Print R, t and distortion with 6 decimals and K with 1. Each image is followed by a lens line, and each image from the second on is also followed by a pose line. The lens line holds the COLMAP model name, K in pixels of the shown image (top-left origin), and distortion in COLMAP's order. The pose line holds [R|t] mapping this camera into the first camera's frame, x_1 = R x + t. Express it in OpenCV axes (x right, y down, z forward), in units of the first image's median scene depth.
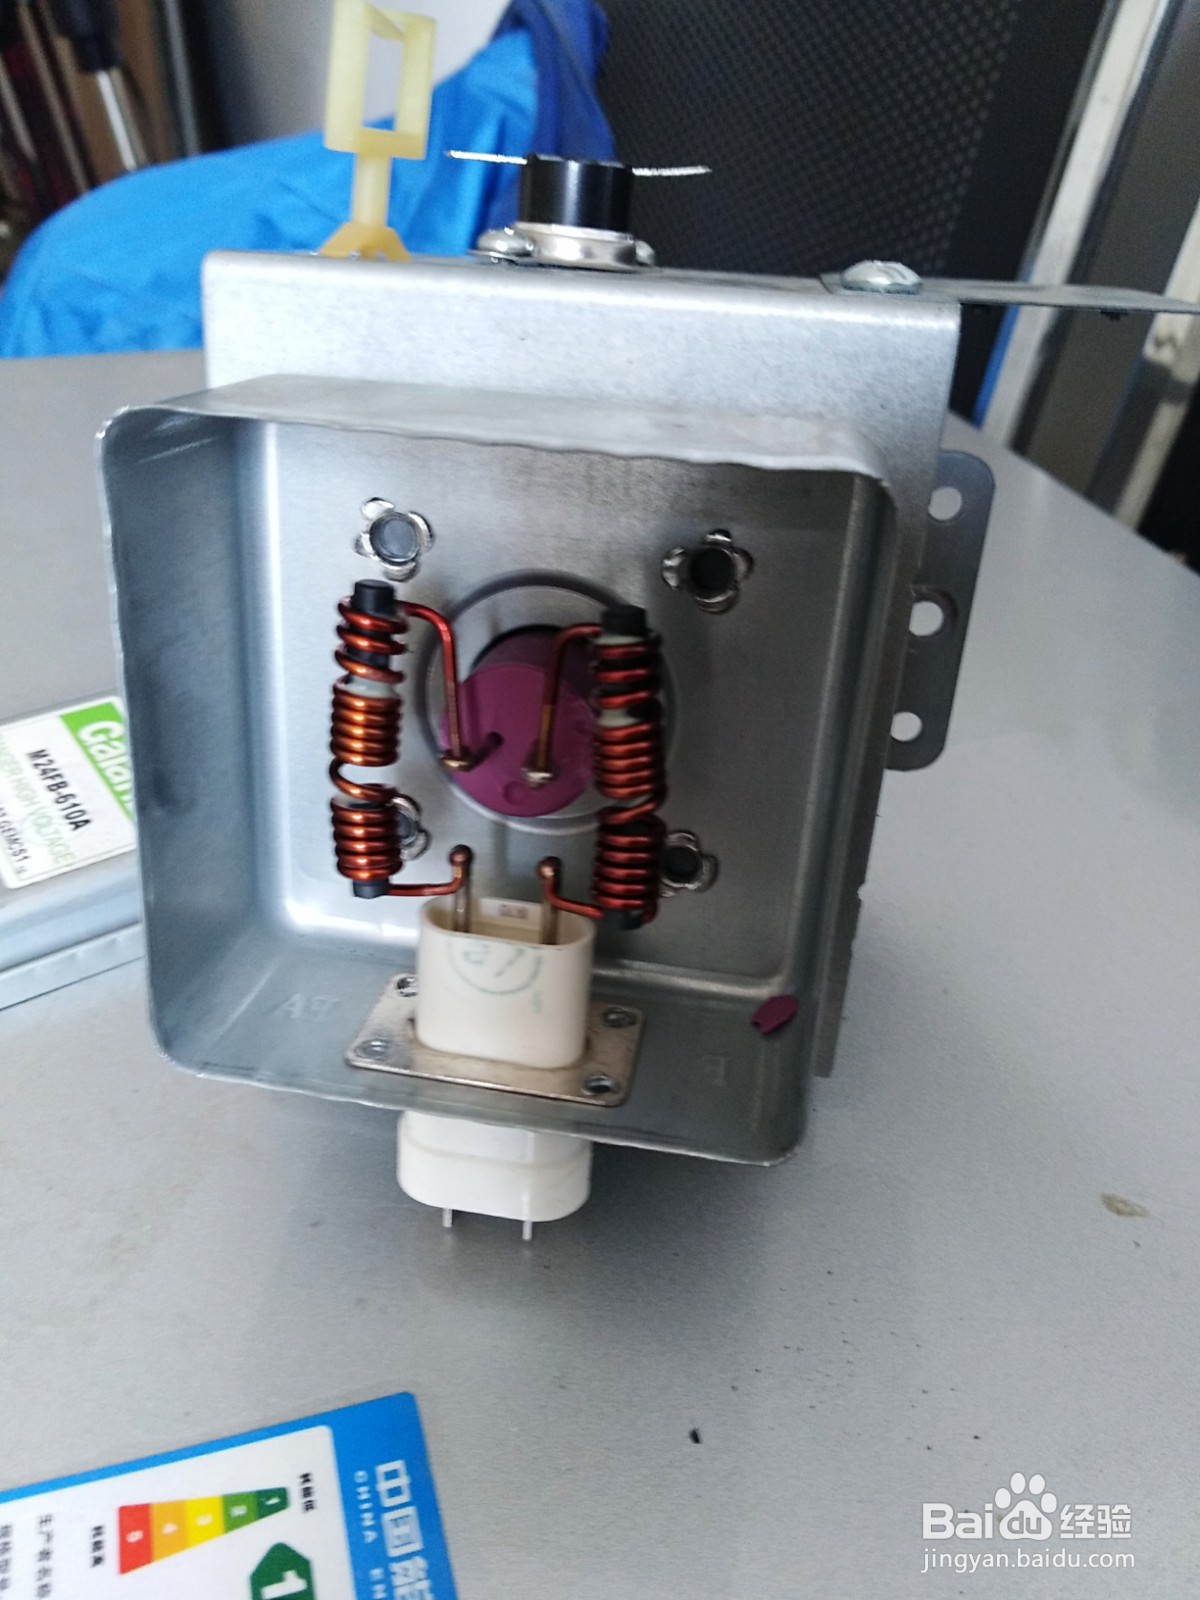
lens RADIAL K [[1357.6, 0, 600.0], [0, 1357.6, 800.0], [0, 0, 1]] dist [-0.066169, -0.000073]
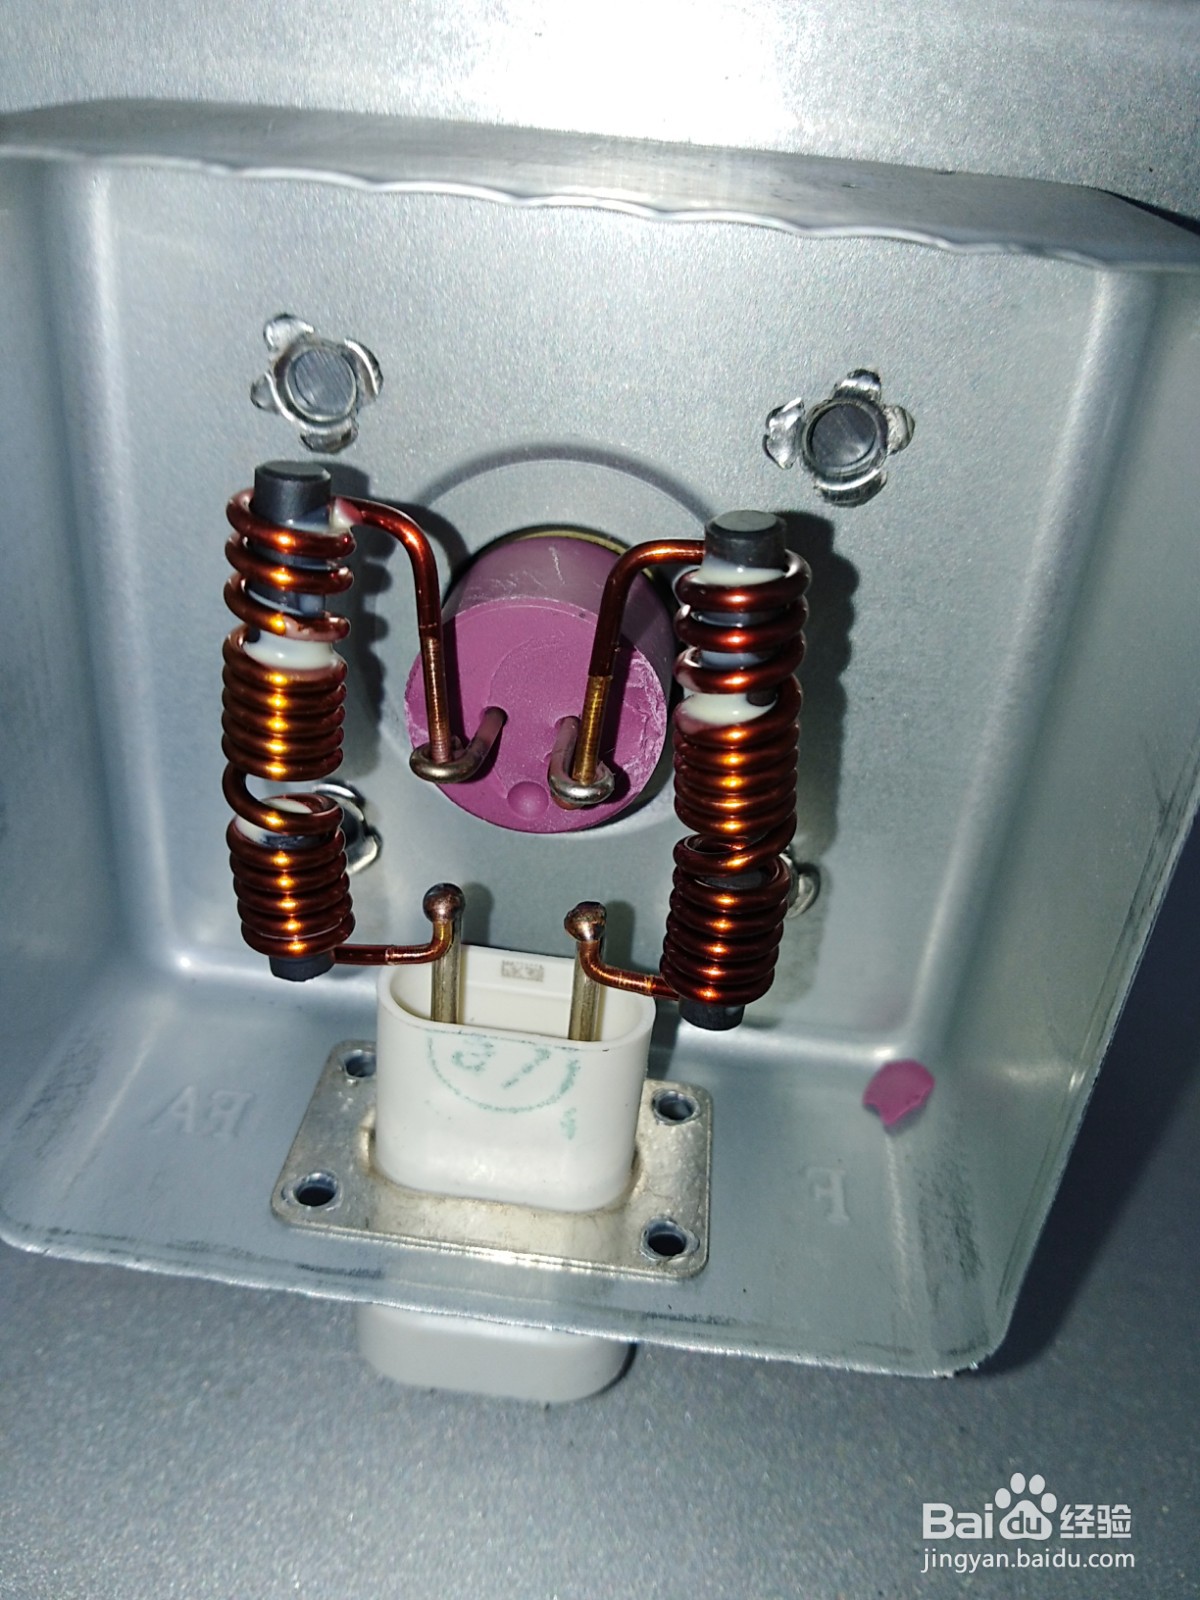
lens RADIAL K [[1357.6, 0, 600.0], [0, 1357.6, 800.0], [0, 0, 1]] dist [-0.066169, -0.000073]
pose [[0.997427, -0.018900, 0.069147, -0.074251], [0.010292, 0.992380, 0.122785, -0.083731], [-0.070941, -0.121757, 0.990022, 0.386349]]
